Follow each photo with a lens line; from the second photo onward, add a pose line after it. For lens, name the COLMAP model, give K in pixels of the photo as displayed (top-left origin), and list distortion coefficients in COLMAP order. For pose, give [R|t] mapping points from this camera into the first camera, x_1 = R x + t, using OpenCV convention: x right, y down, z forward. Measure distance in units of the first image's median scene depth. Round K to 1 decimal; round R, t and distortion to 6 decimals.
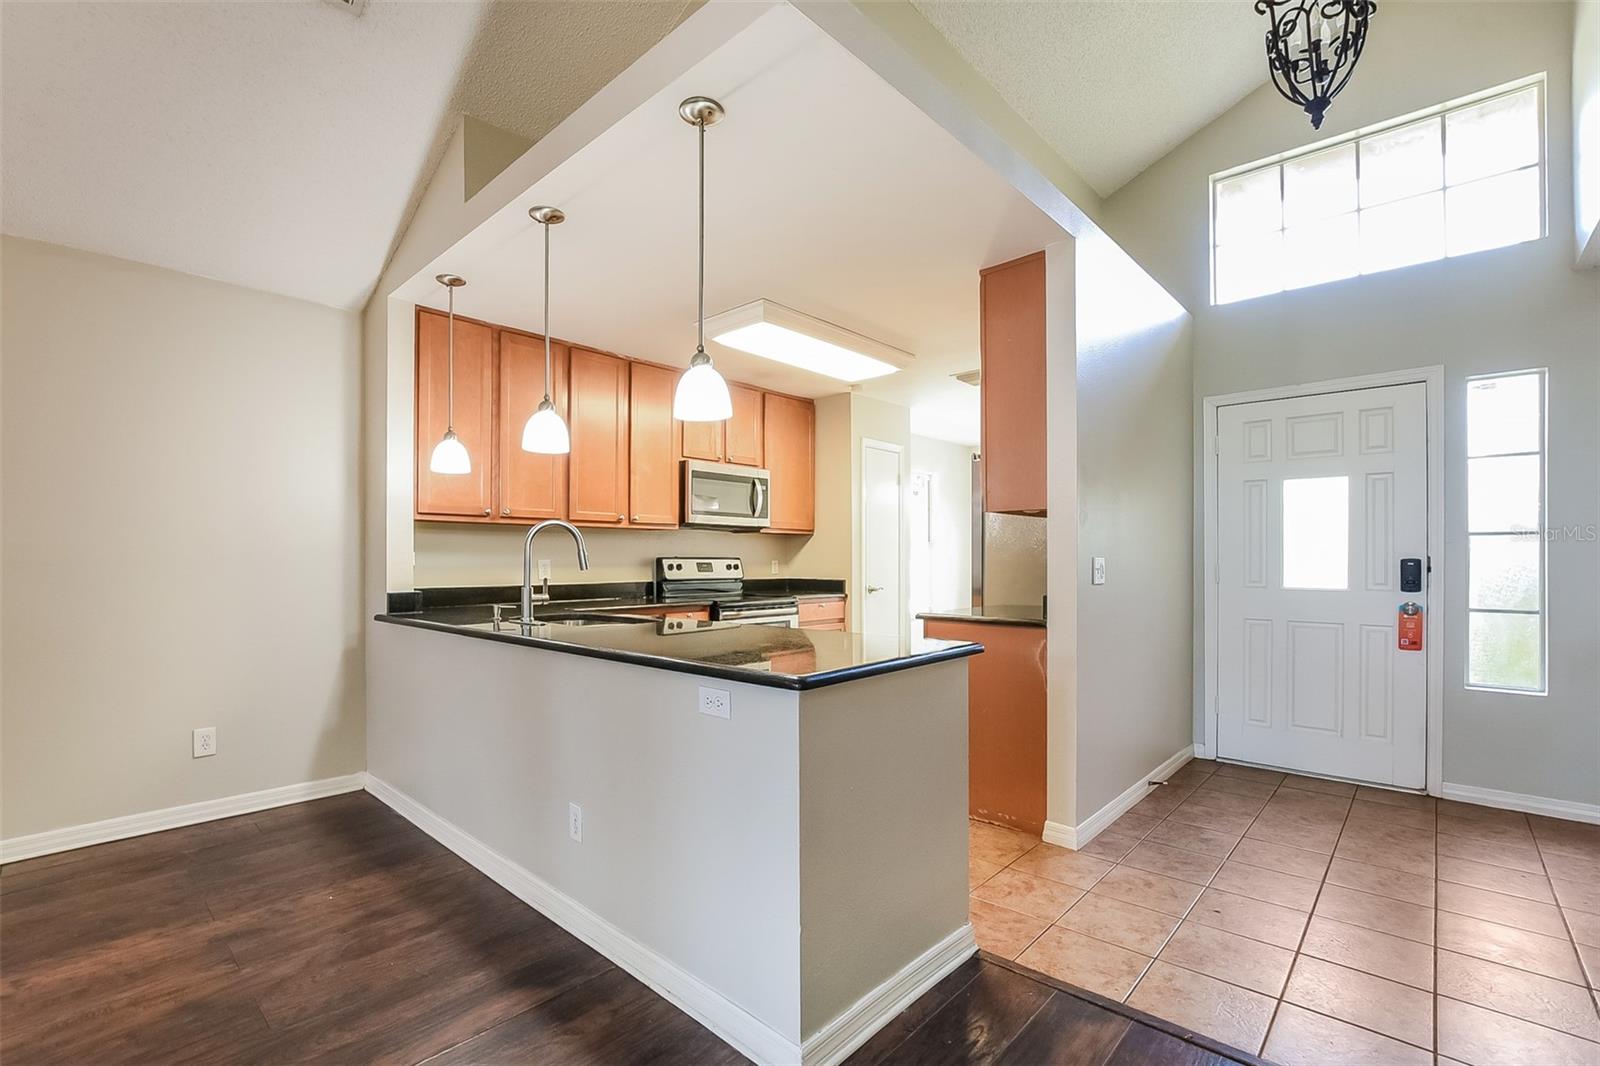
lens RADIAL K [[709.5, 0, 796.1], [0, 709.5, 556.8], [0, 0, 1]] dist [-0.029777, 0.004621]
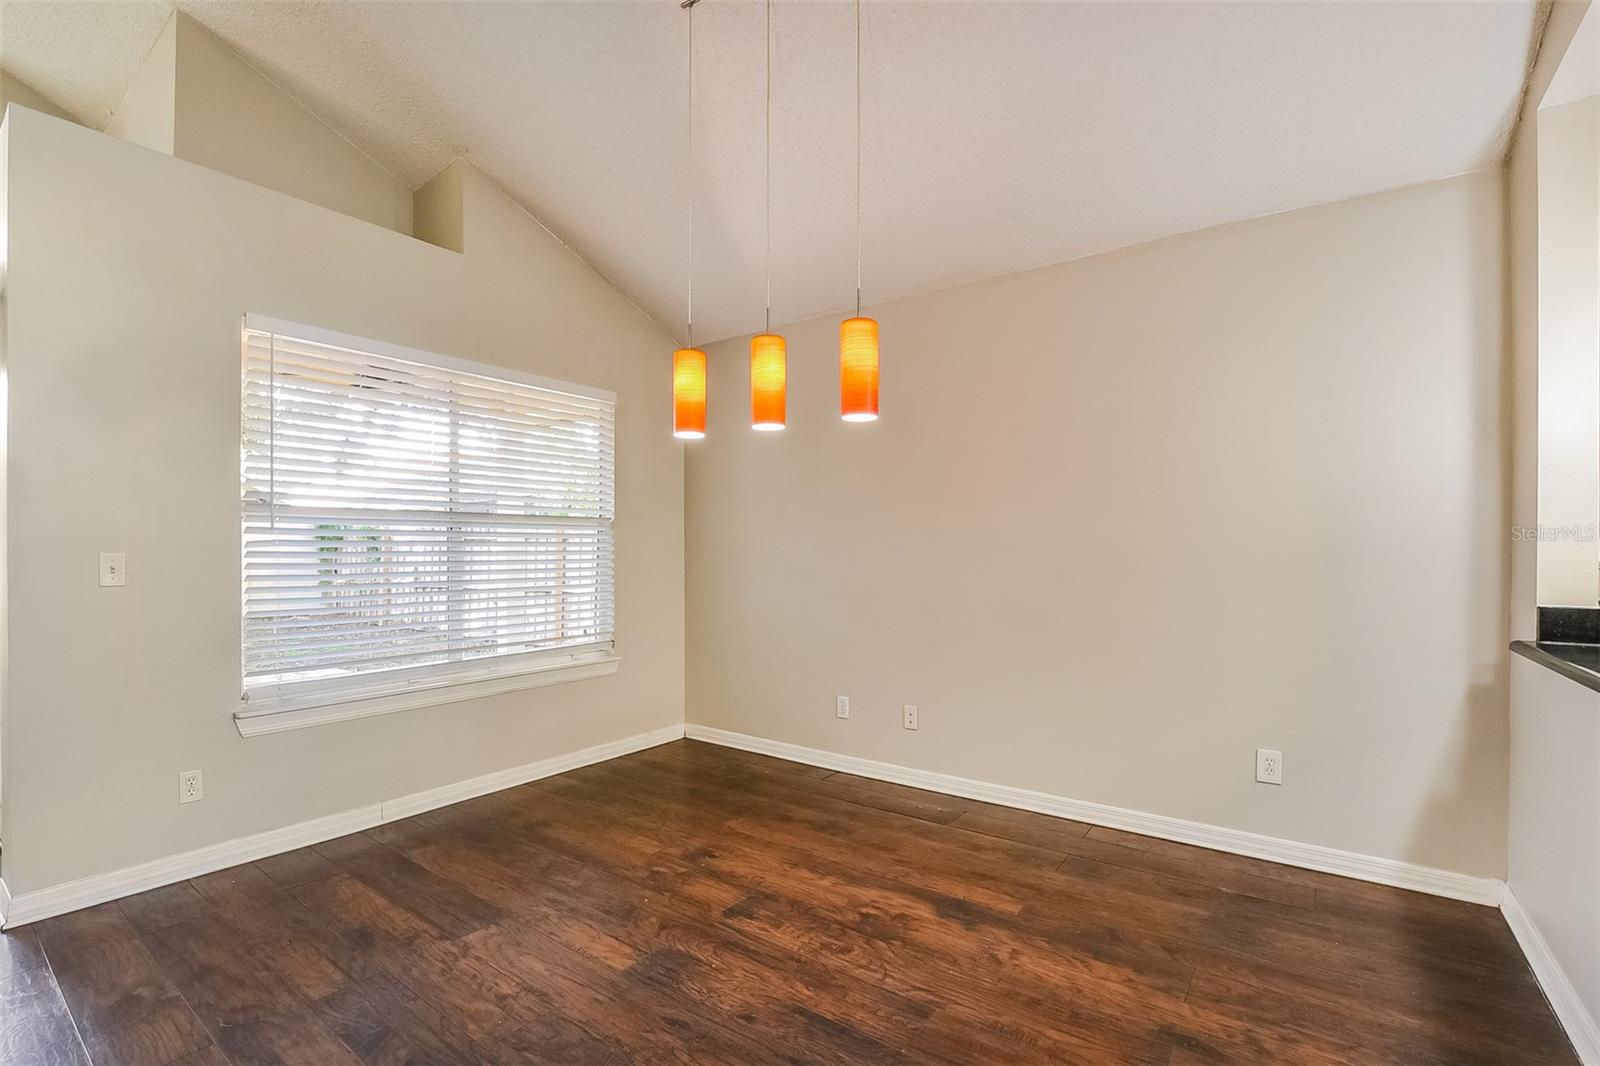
lens RADIAL K [[709.5, 0, 791.5], [0, 709.5, 557.3], [0, 0, 1]] dist [-0.029777, 0.004621]
pose [[0.101764, 0.011233, -0.994745, -0.062447], [0.000418, 0.999936, 0.011334, 0.002503], [0.994809, -0.001569, 0.101752, 0.307944]]
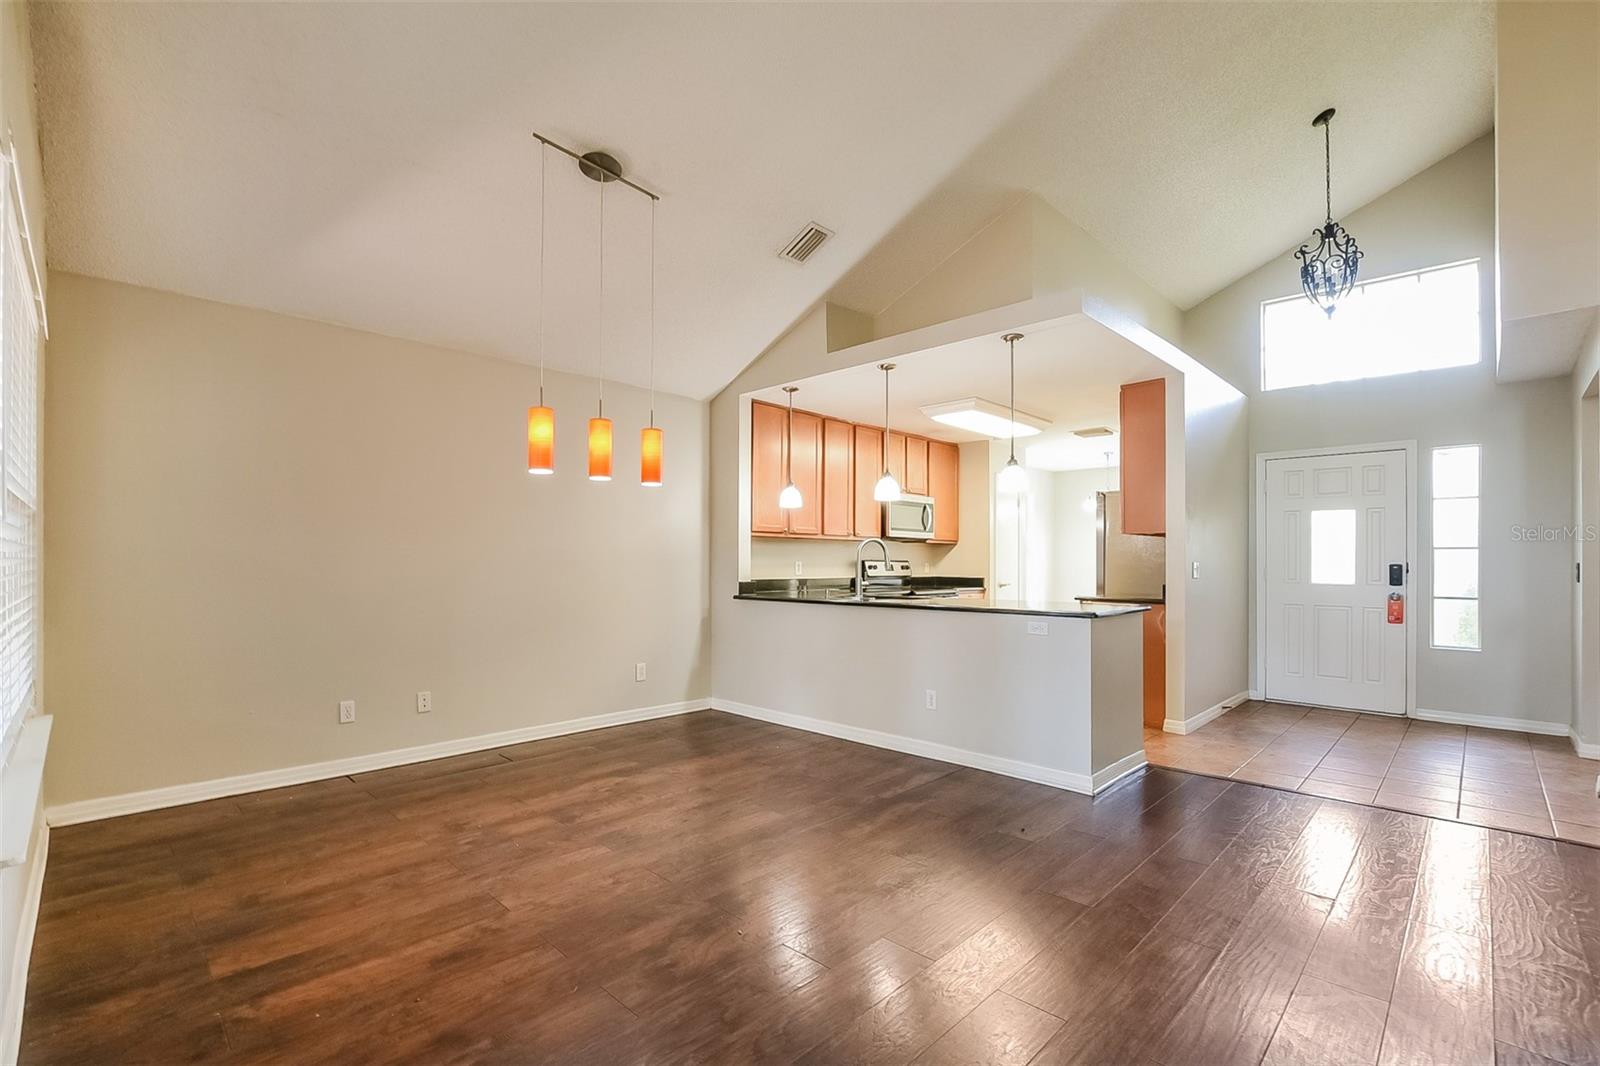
lens RADIAL K [[709.5, 0, 792.2], [0, 709.5, 555.2], [0, 0, 1]] dist [-0.029777, 0.004621]
pose [[0.999261, 0.005650, -0.038013, -0.399858], [-0.005916, 0.999959, -0.006871, 0.001568], [0.037973, 0.007091, 0.999254, -0.600728]]
